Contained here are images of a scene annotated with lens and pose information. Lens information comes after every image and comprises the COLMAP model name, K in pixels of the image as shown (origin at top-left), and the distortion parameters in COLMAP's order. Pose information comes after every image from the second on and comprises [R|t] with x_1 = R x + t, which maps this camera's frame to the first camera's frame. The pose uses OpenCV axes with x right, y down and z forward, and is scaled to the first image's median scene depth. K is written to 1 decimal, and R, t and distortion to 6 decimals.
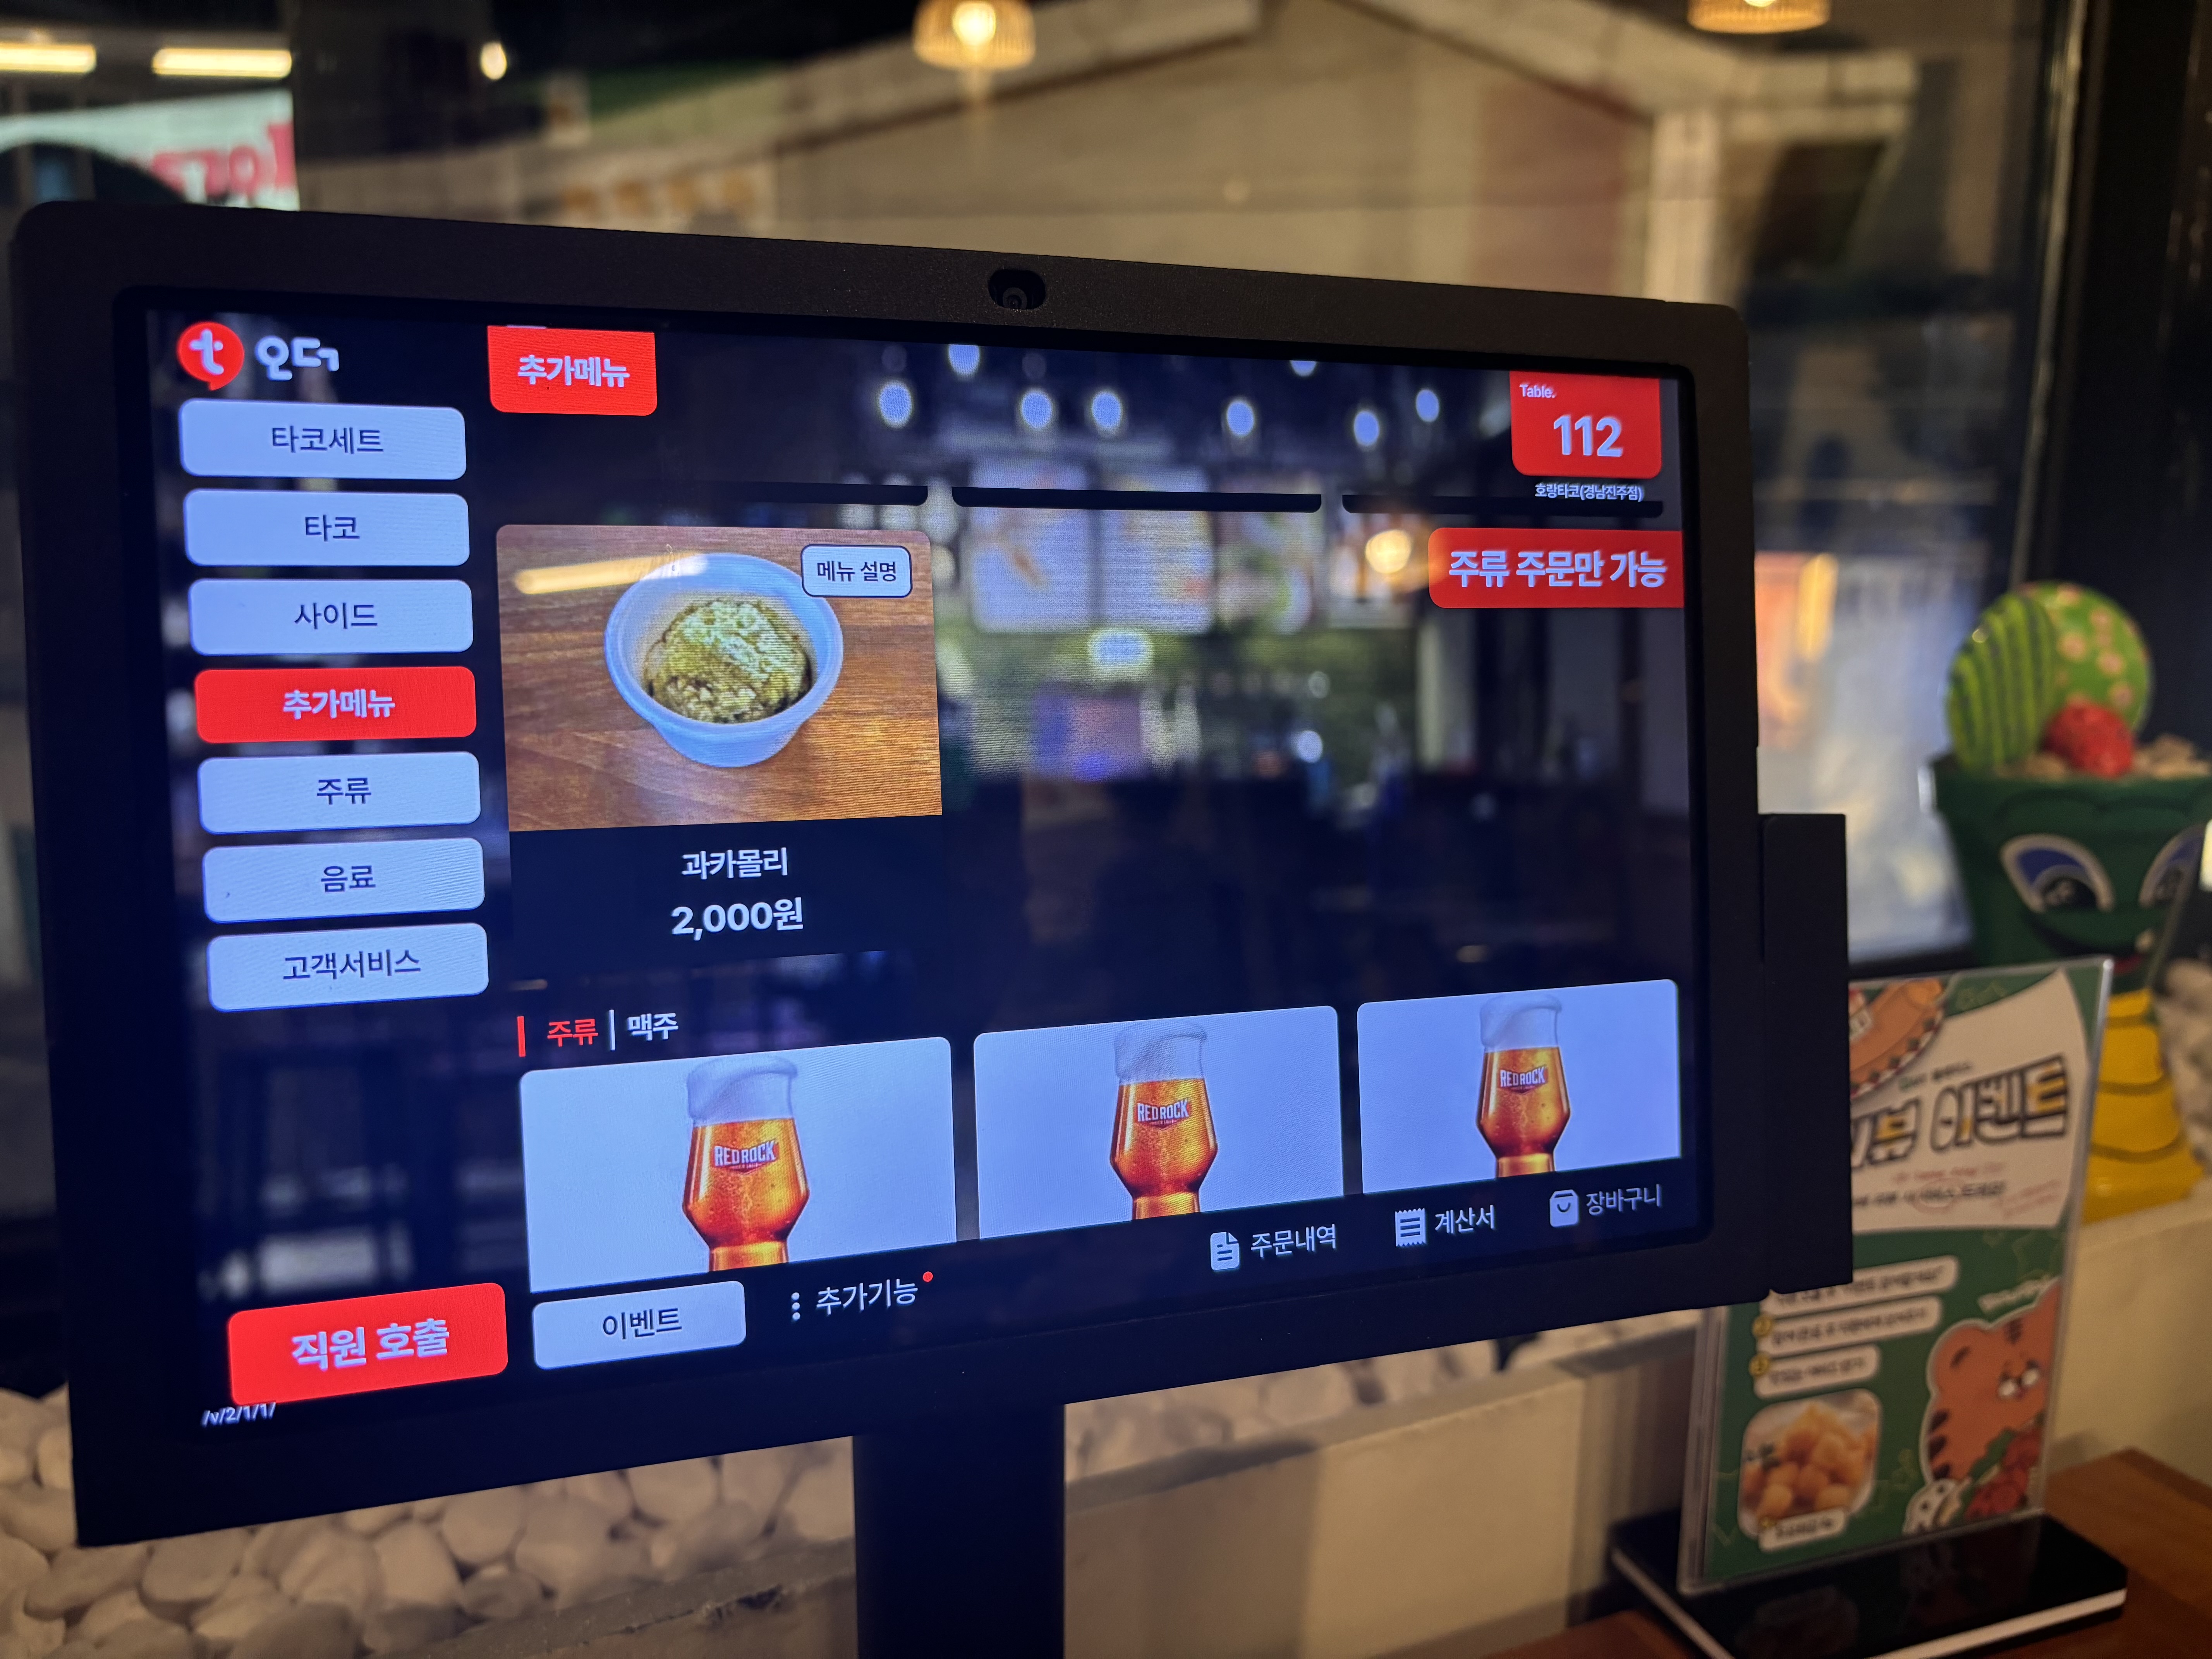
lens RADIAL K [[1816.6, 0, 1117.5], [0, 1816.6, 839.4], [0, 0, 1]] dist [-0.015919, -0.014187]
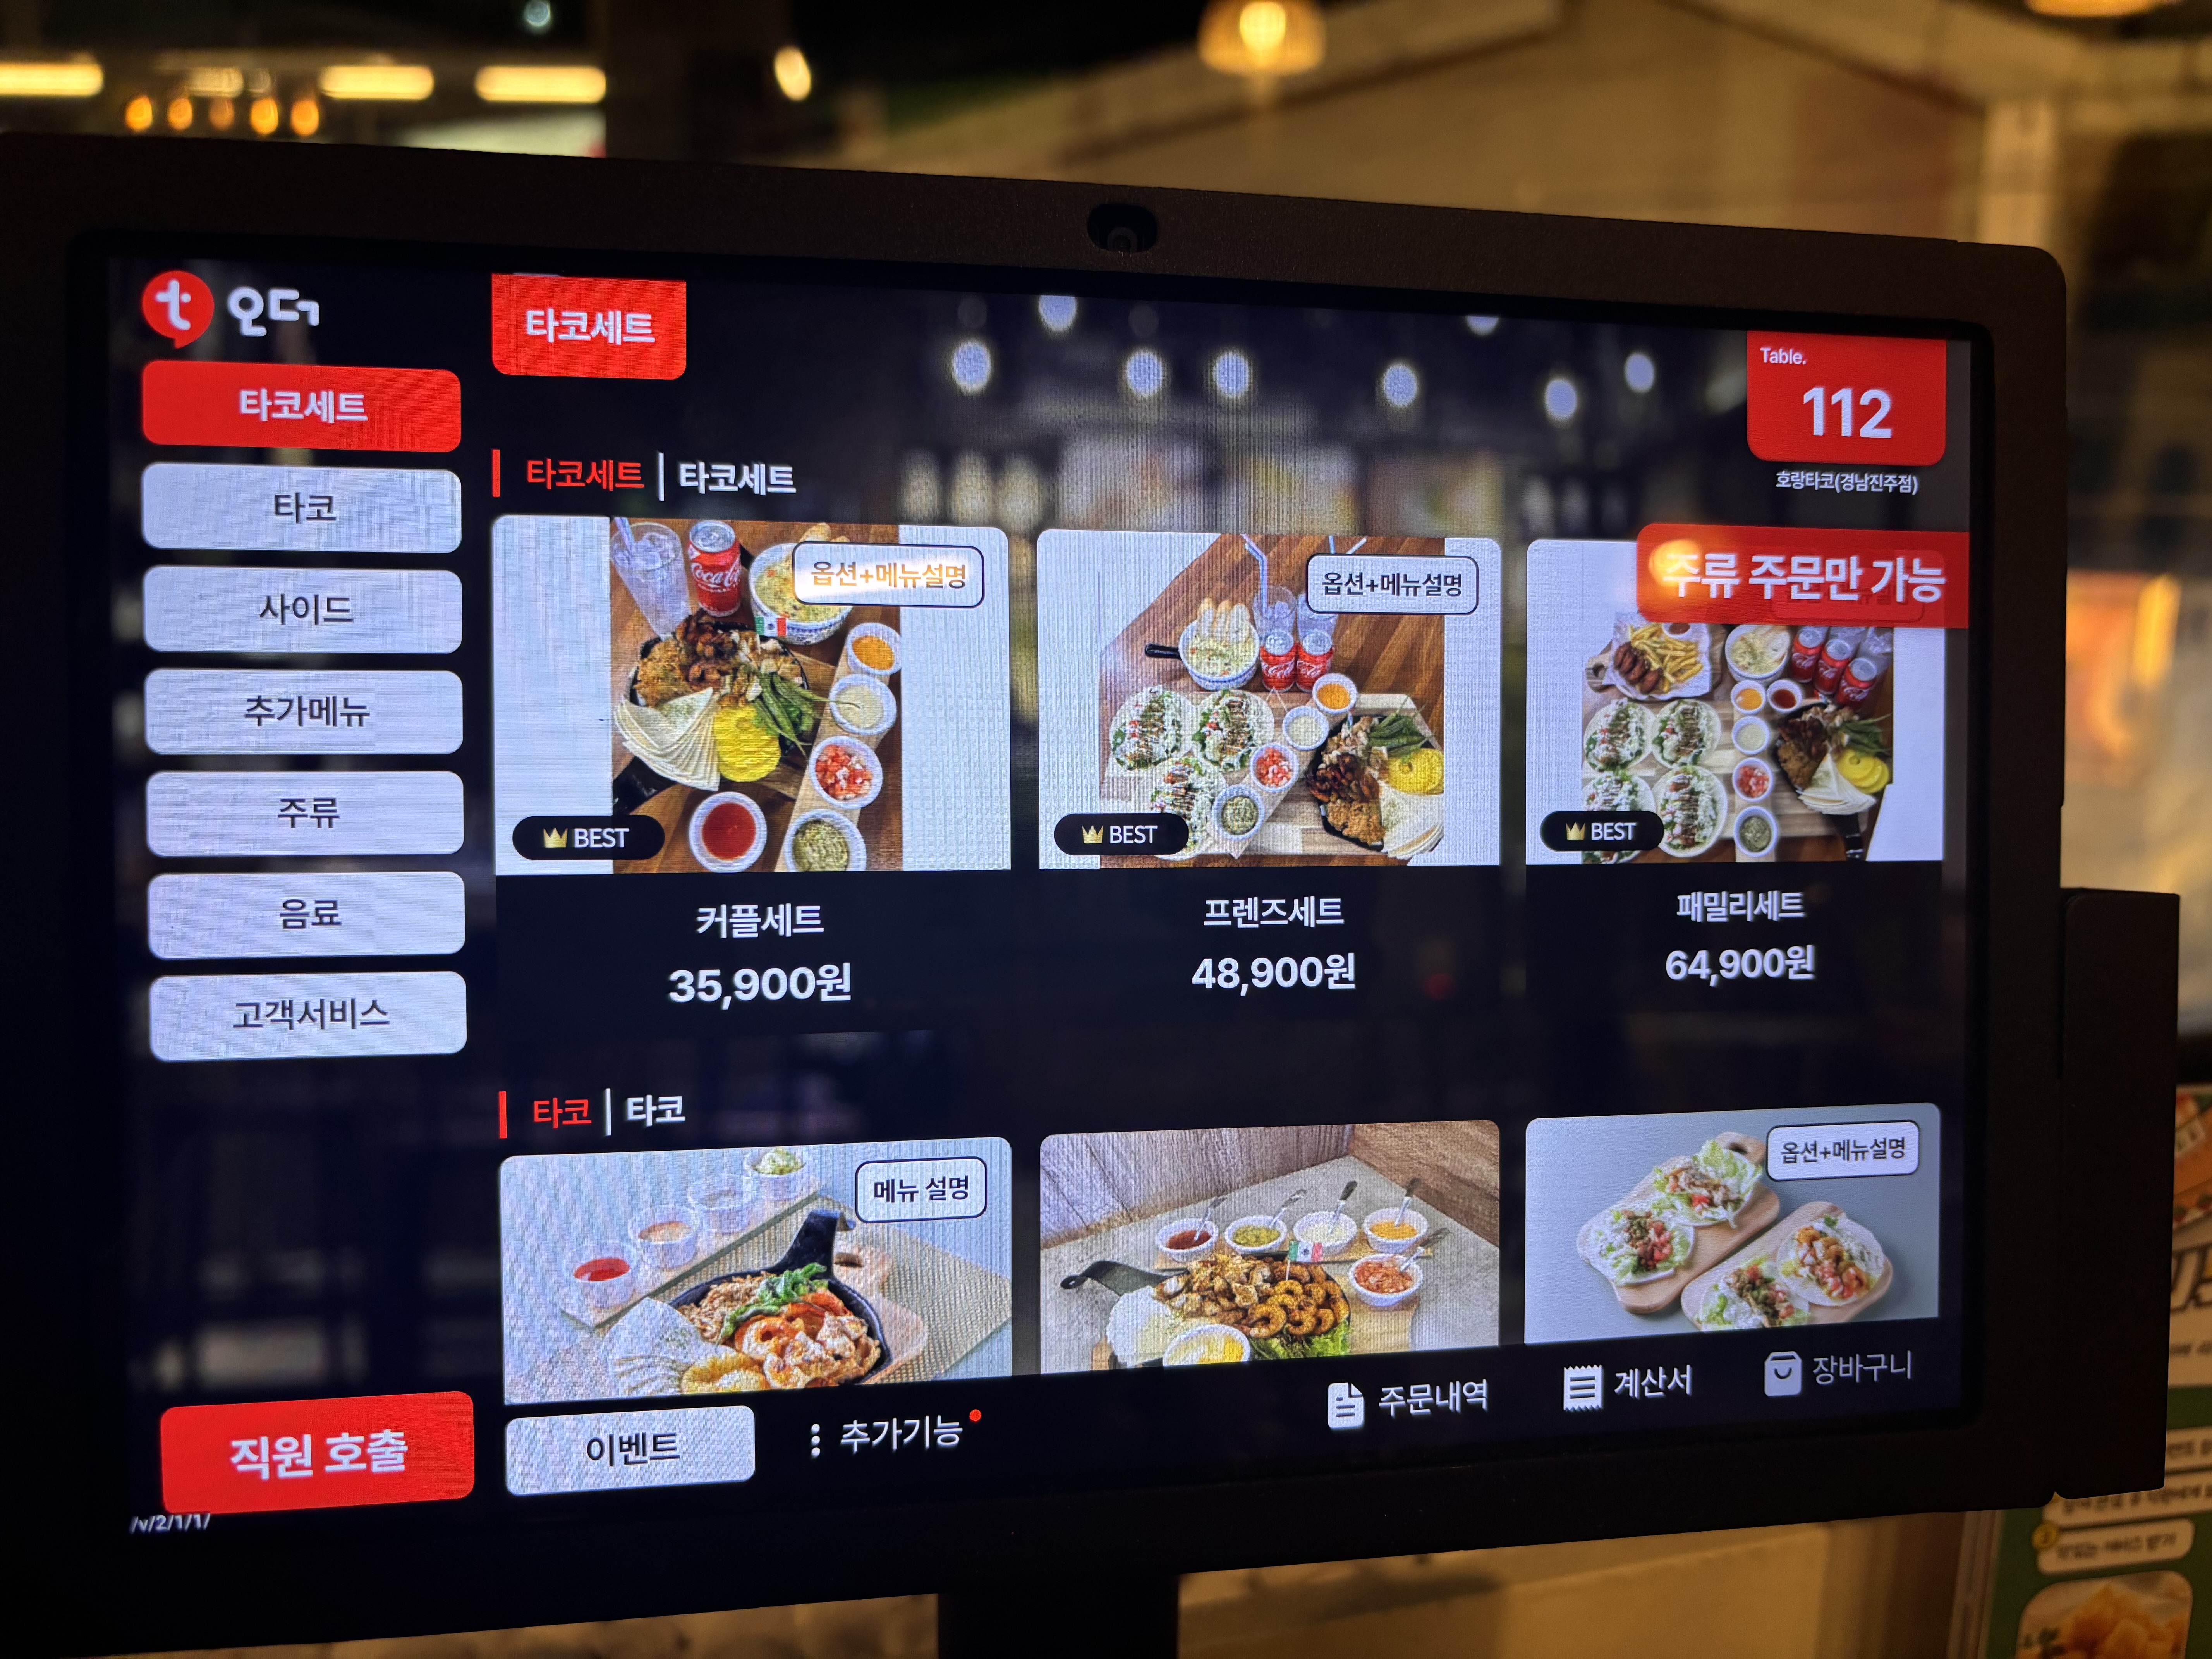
lens RADIAL K [[1816.6, 0, 1118.4], [0, 1816.6, 837.3], [0, 0, 1]] dist [-0.015919, -0.014187]
pose [[0.988241, 0.034677, -0.148924, 0.070358], [-0.035601, 0.999360, -0.003543, -0.021764], [0.148705, 0.008803, 0.988842, 0.173708]]
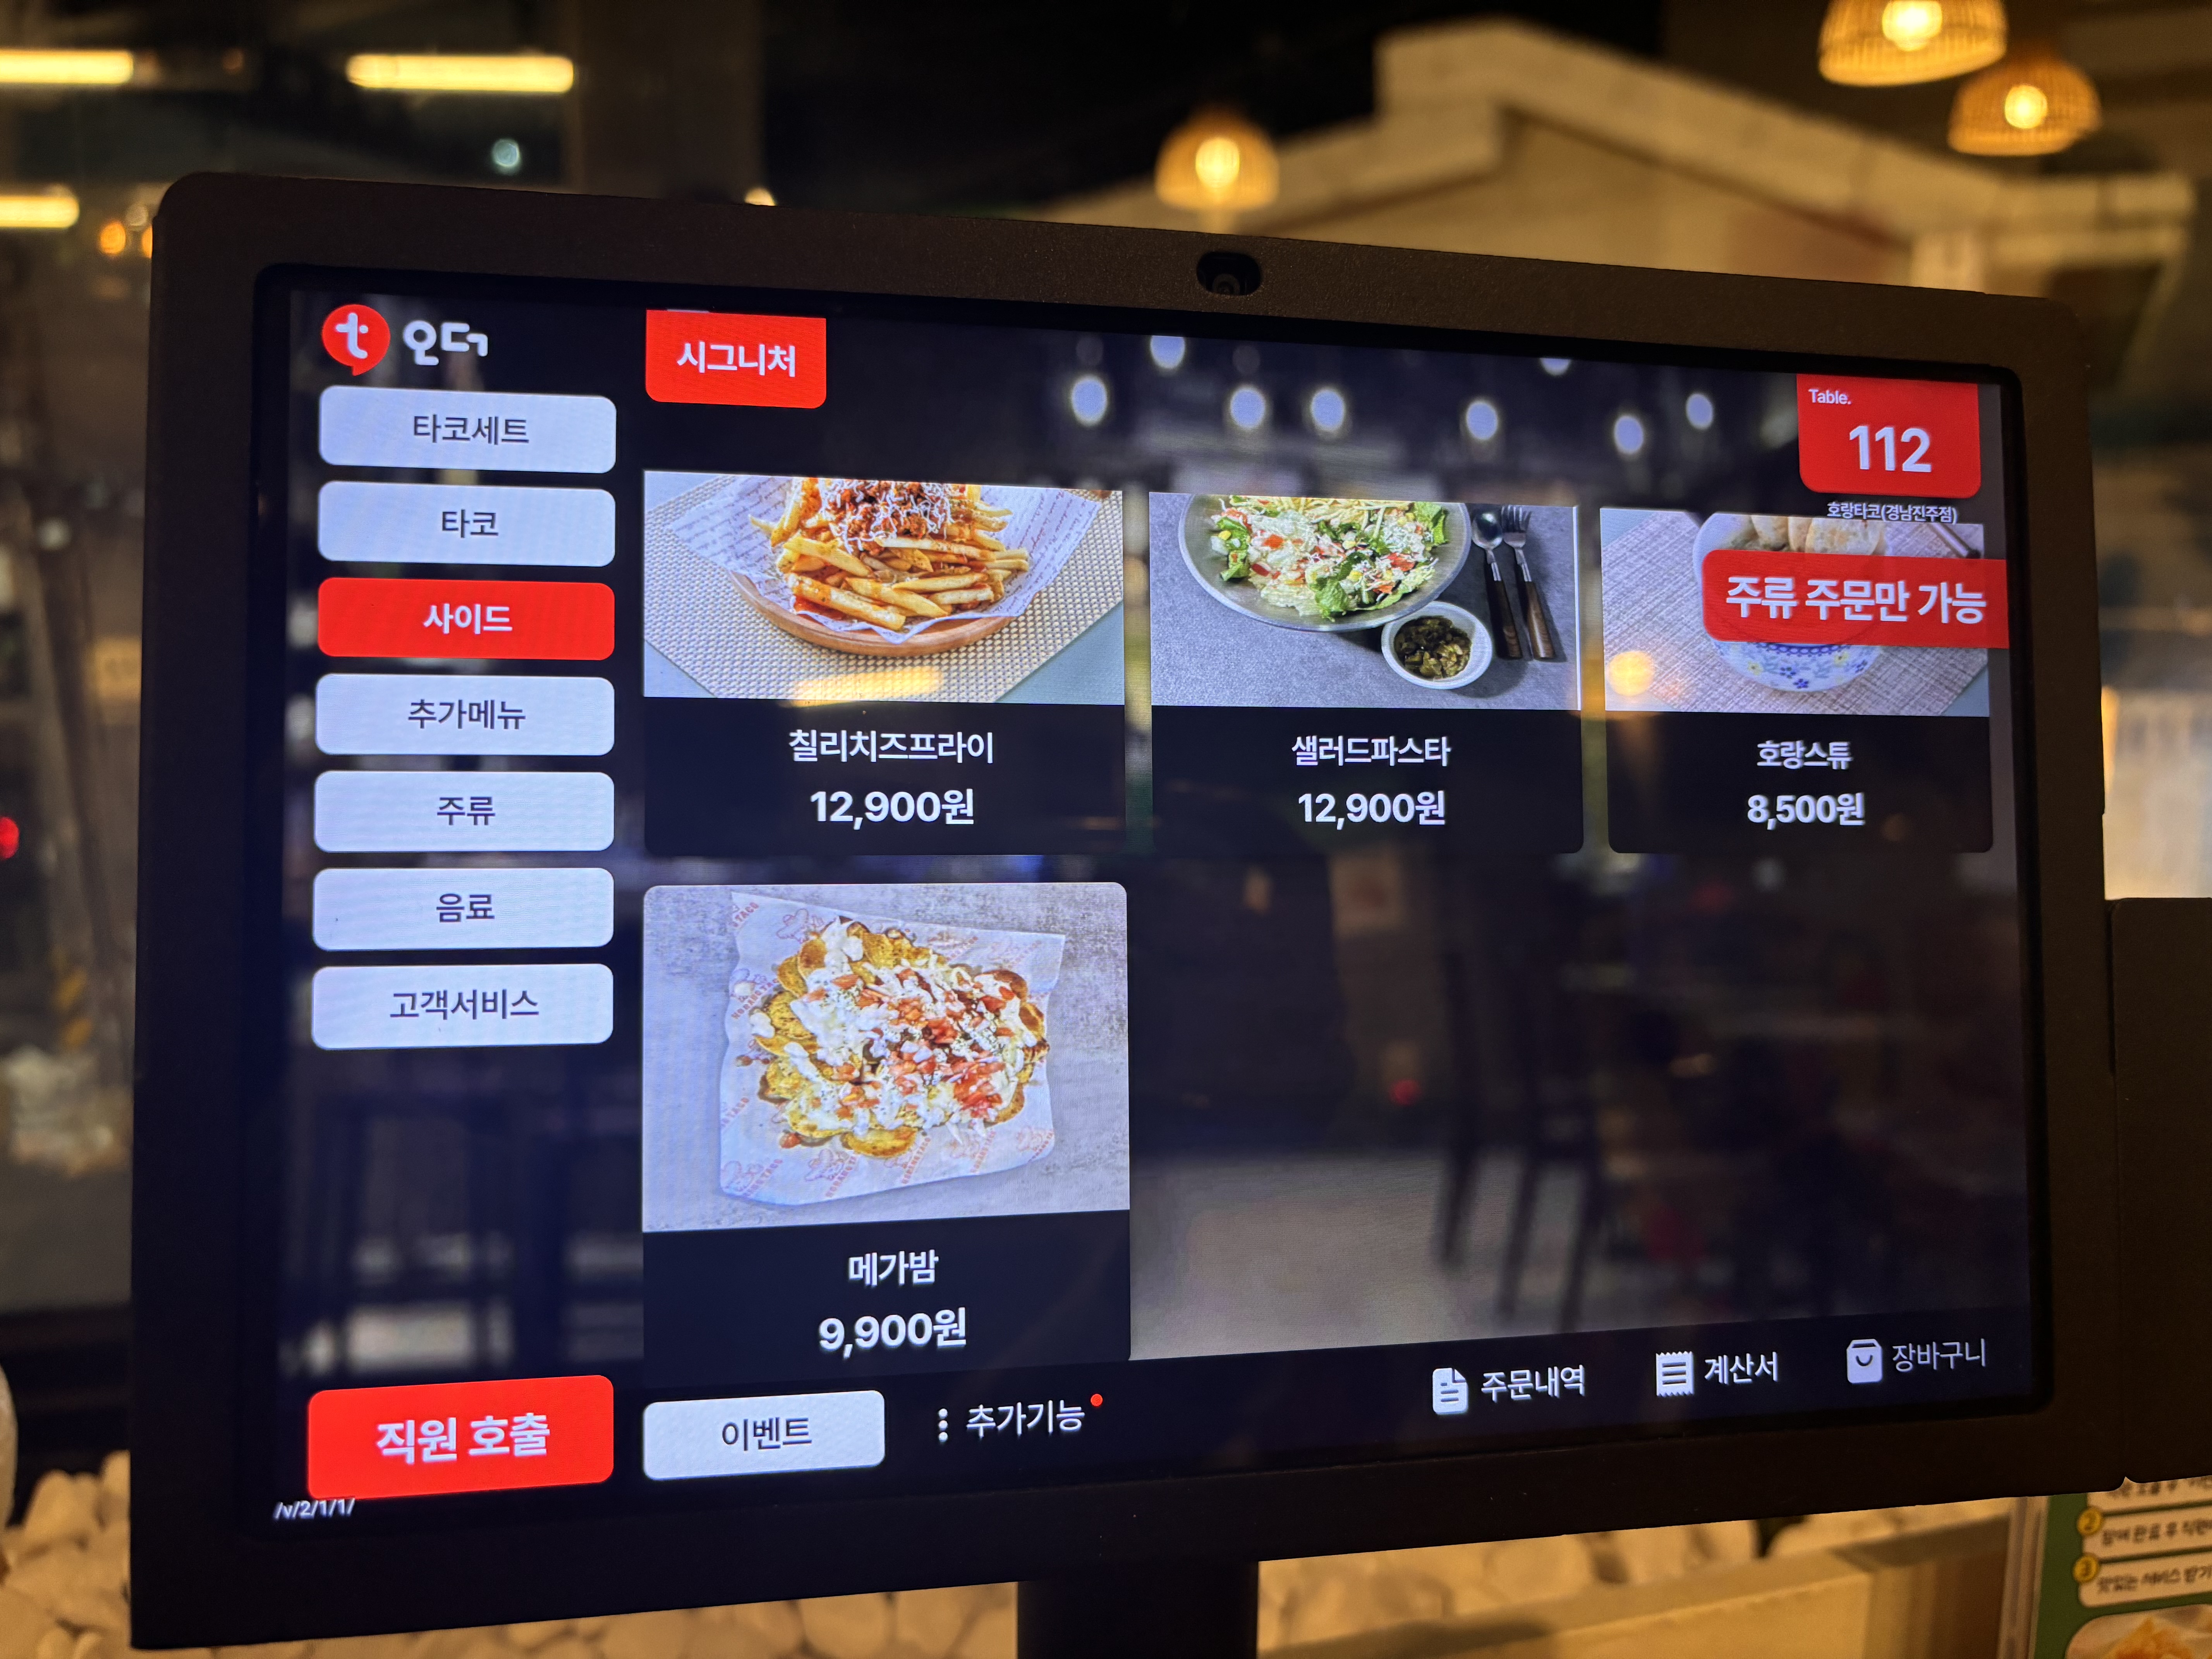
lens RADIAL K [[1816.6, 0, 1107.8], [0, 1816.6, 822.8], [0, 0, 1]] dist [-0.015919, -0.014187]
pose [[0.991249, 0.018519, -0.130700, 0.006857], [-0.029107, 0.996404, -0.079569, 0.035631], [0.128756, 0.082677, 0.988224, 0.124742]]
